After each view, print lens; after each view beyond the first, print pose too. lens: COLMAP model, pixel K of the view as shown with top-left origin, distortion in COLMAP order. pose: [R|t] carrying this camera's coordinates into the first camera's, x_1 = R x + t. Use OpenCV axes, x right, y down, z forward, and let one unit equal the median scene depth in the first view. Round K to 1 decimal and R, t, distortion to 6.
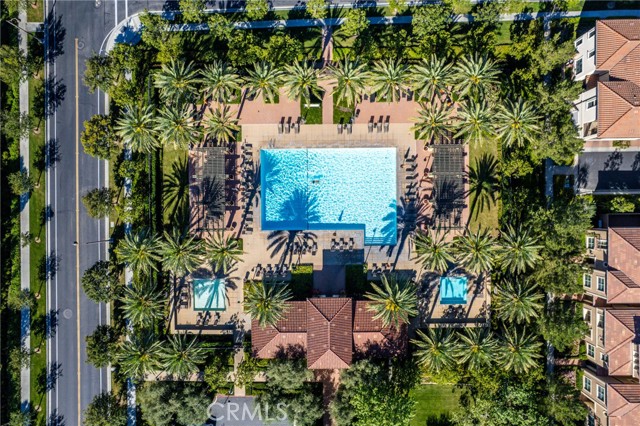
lens RADIAL K [[407.9, 0, 320.0], [0, 407.9, 213.0], [0, 0, 1]] dist [-0.073729, 0.073134]
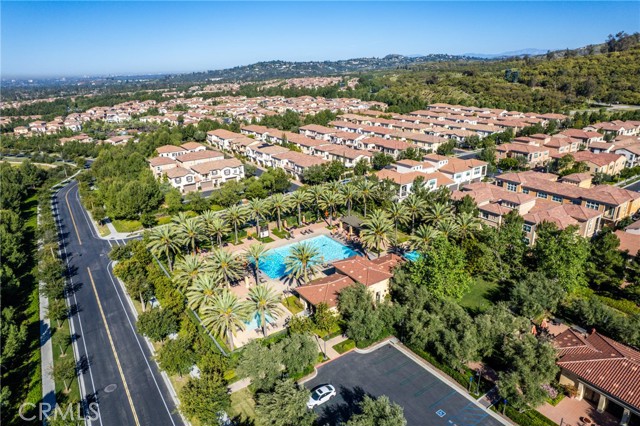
lens RADIAL K [[407.9, 0, 320.0], [0, 407.9, 213.0], [0, 0, 1]] dist [-0.073729, 0.073134]
pose [[0.833048, -0.195977, 0.517324, -0.626488], [0.552846, 0.261465, -0.791200, 1.059696], [0.019795, 0.945108, 0.326158, 0.391834]]
